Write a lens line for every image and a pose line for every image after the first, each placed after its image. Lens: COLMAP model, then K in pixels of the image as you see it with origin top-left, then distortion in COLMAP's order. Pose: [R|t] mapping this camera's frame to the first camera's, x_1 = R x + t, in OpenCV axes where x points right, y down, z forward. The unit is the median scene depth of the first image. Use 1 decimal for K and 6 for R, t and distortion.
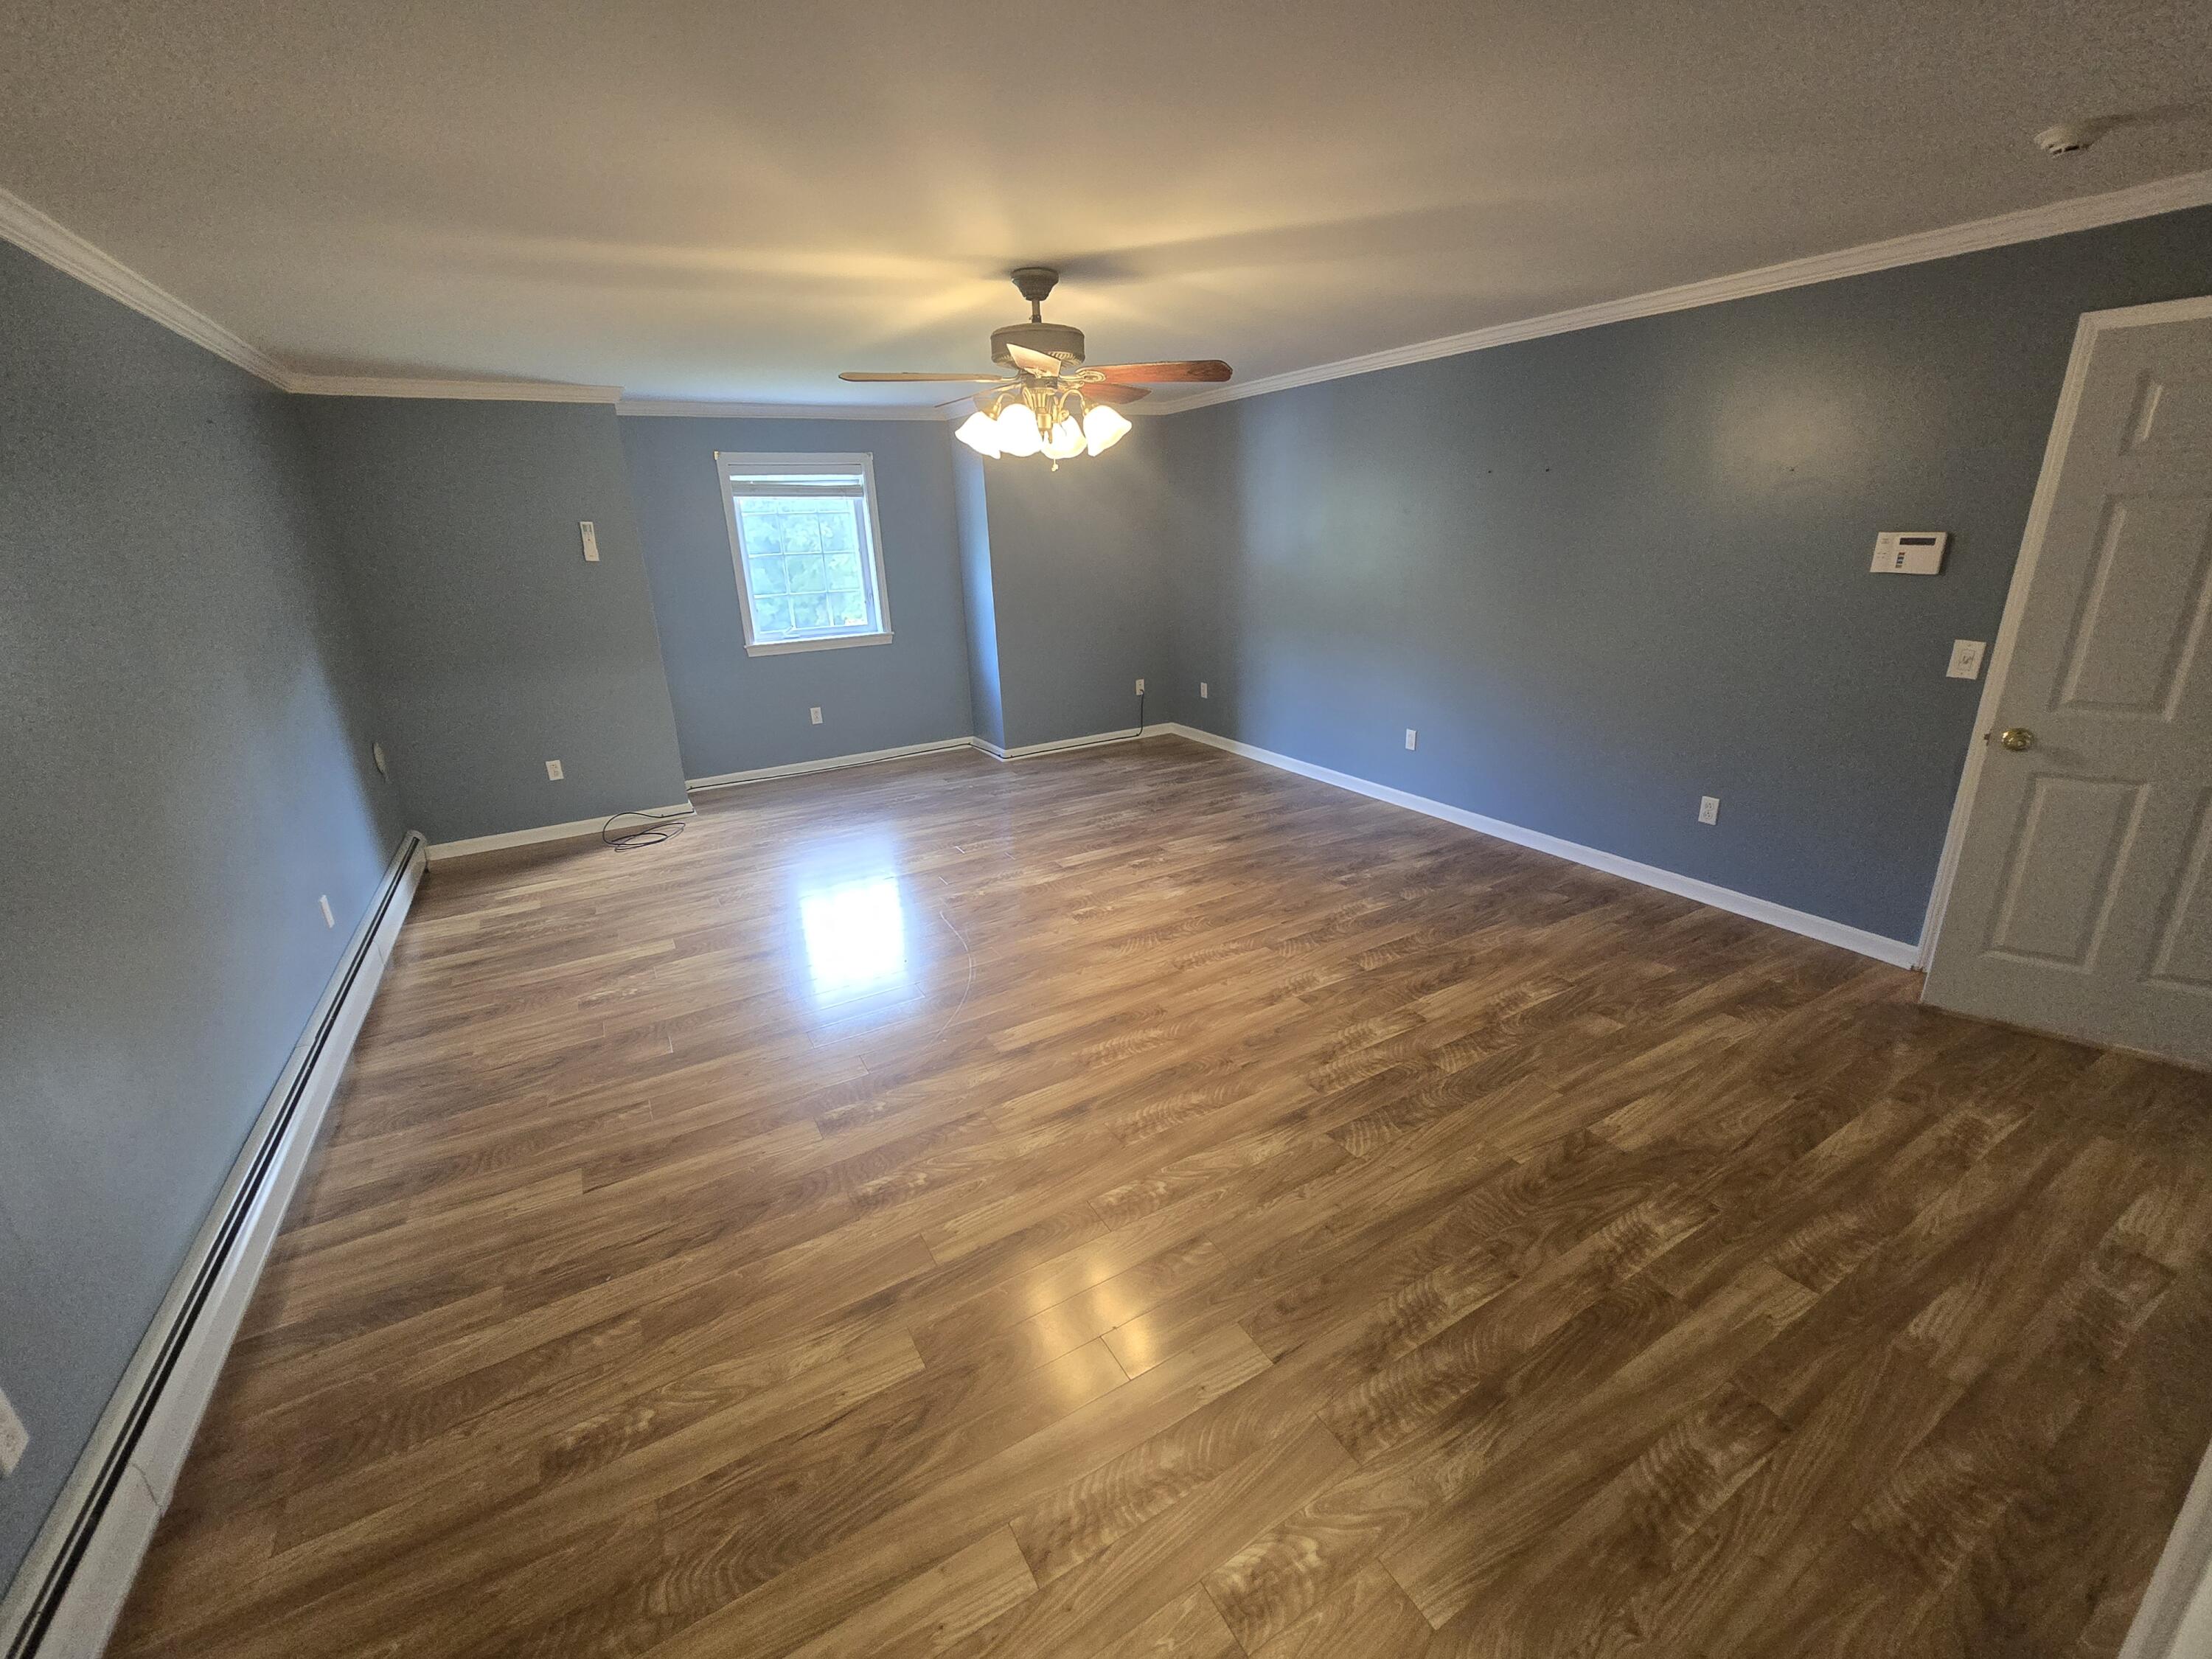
lens RADIAL K [[902.2, 0, 1106.0], [0, 902.2, 829.5], [0, 0, 1]] dist [-0.007736, 0.005021]
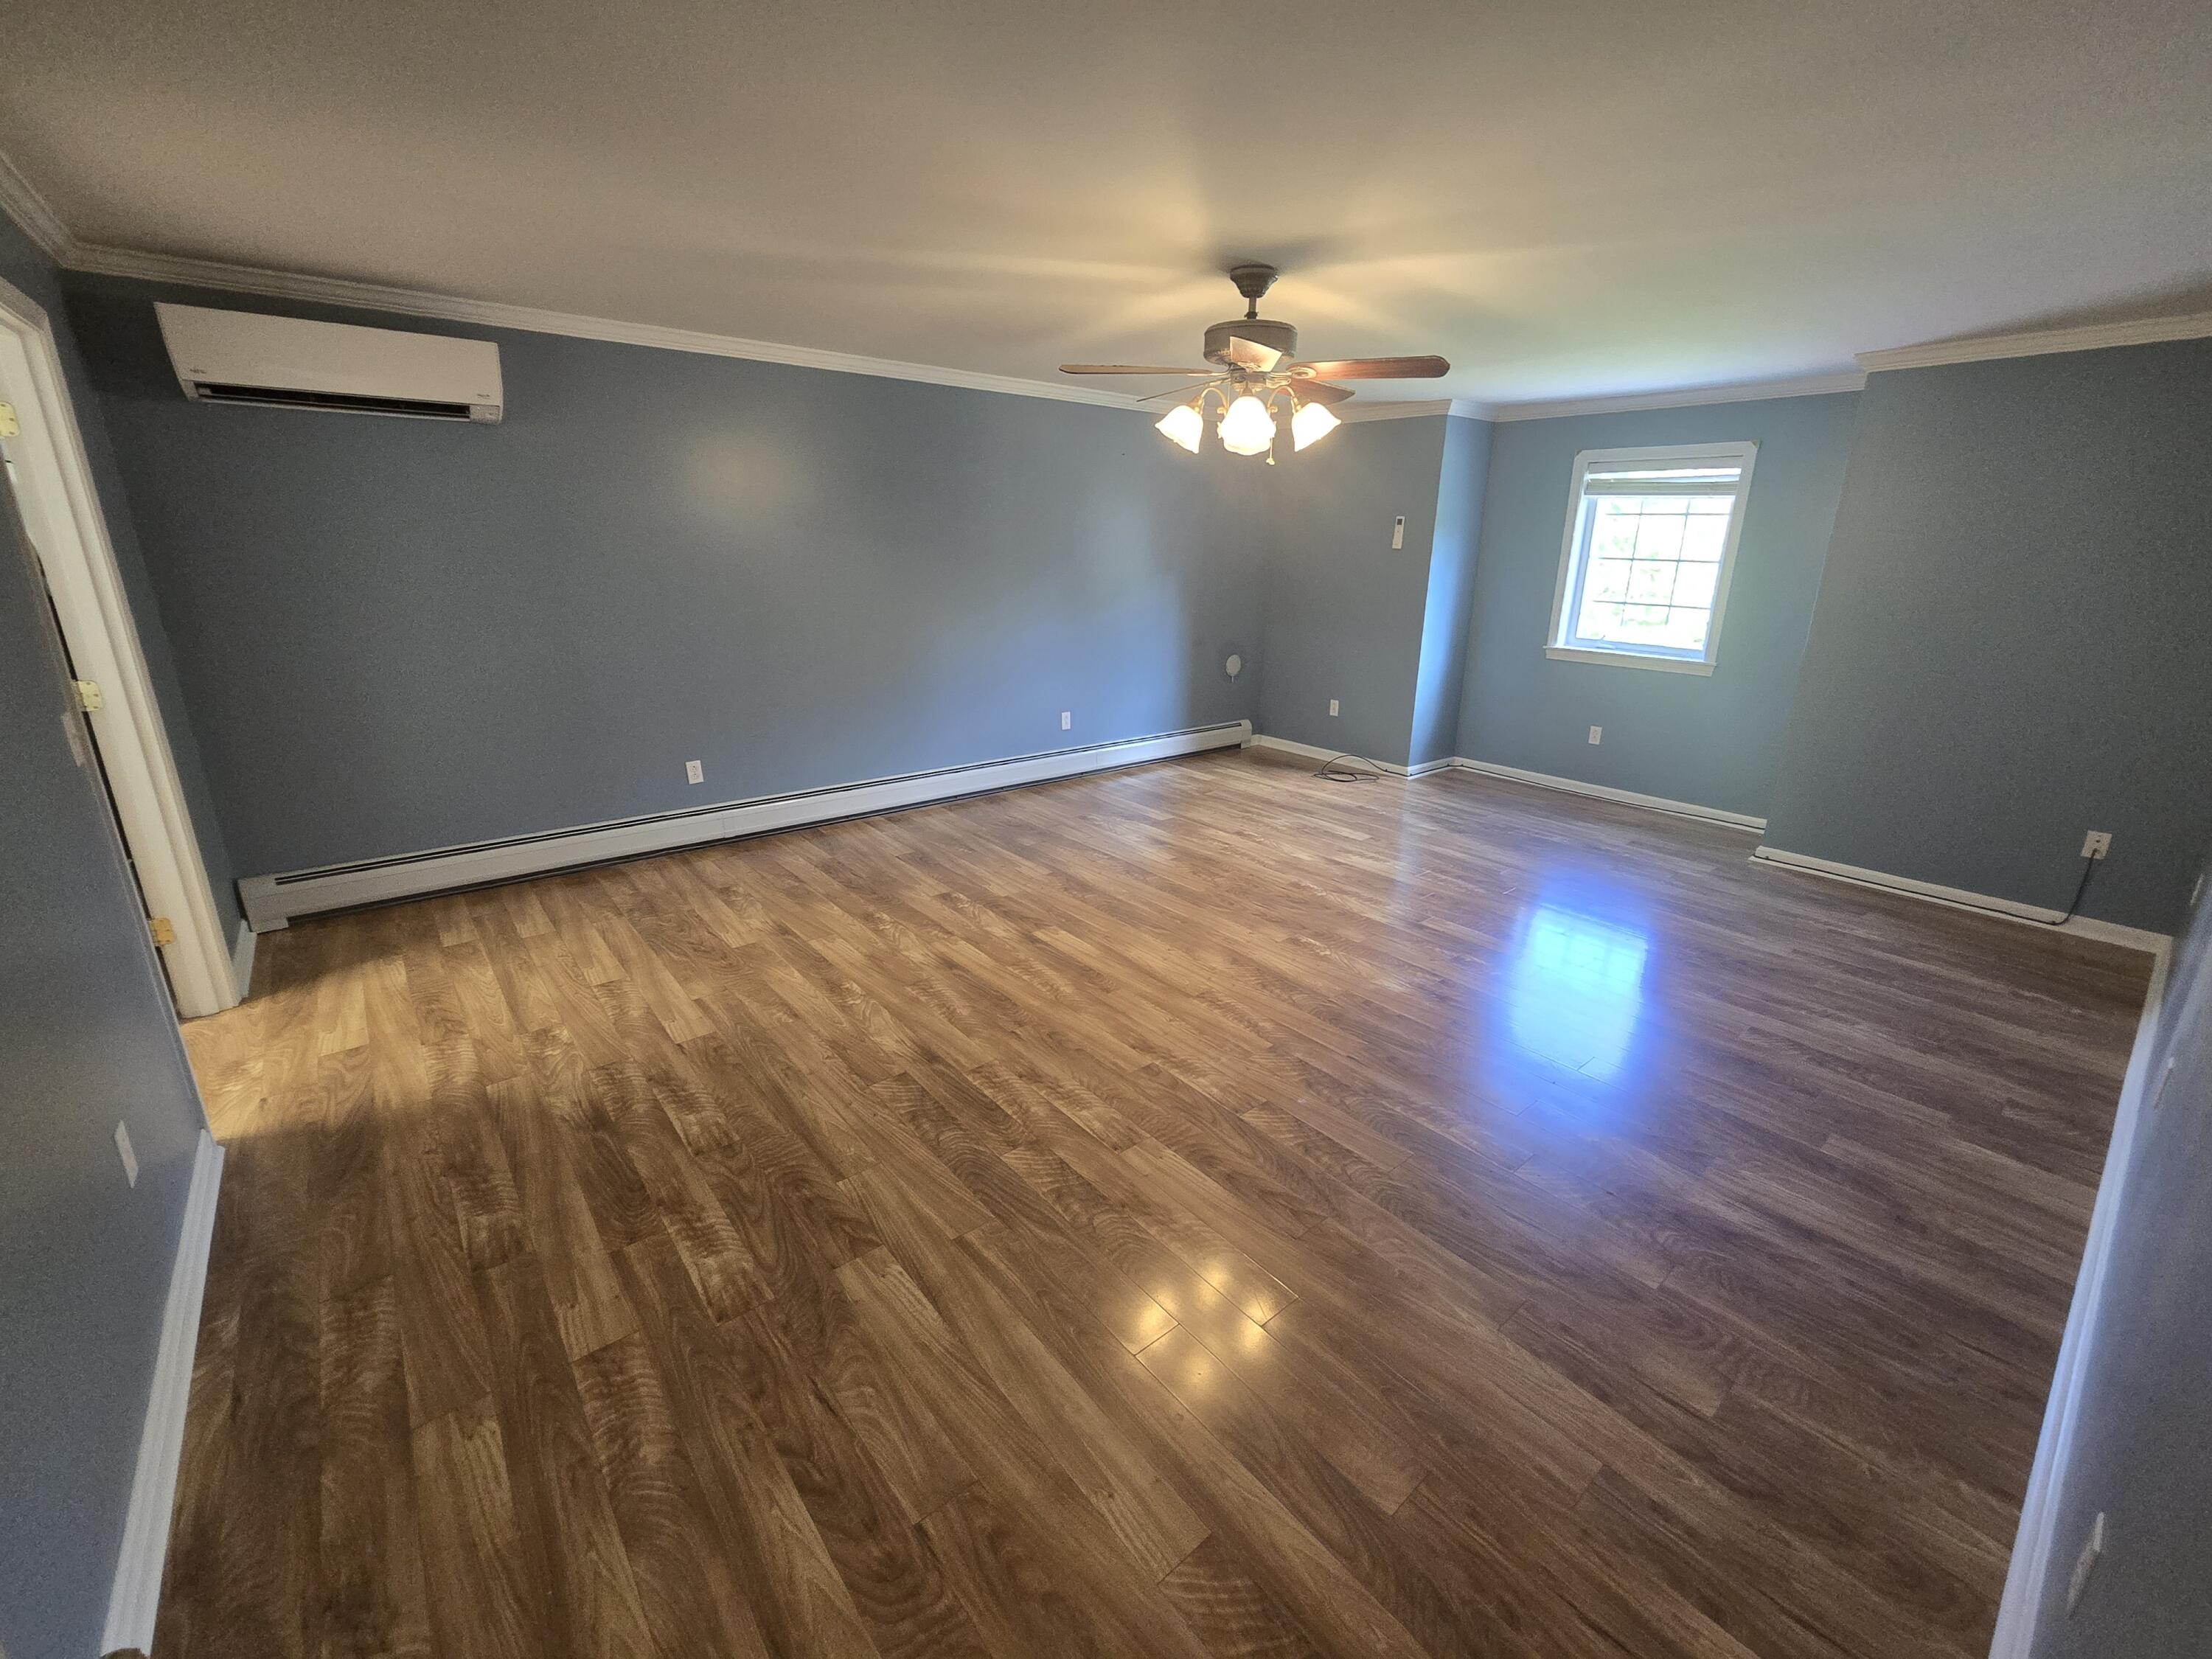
lens RADIAL K [[910.6, 0, 1117.5], [0, 910.6, 815.2], [0, 0, 1]] dist [-0.003081, 0.000986]
pose [[0.176355, 0.323105, -0.929786, 1.253585], [-0.343163, 0.905510, 0.249581, -0.312673], [0.922571, 0.275053, 0.270570, 0.891007]]
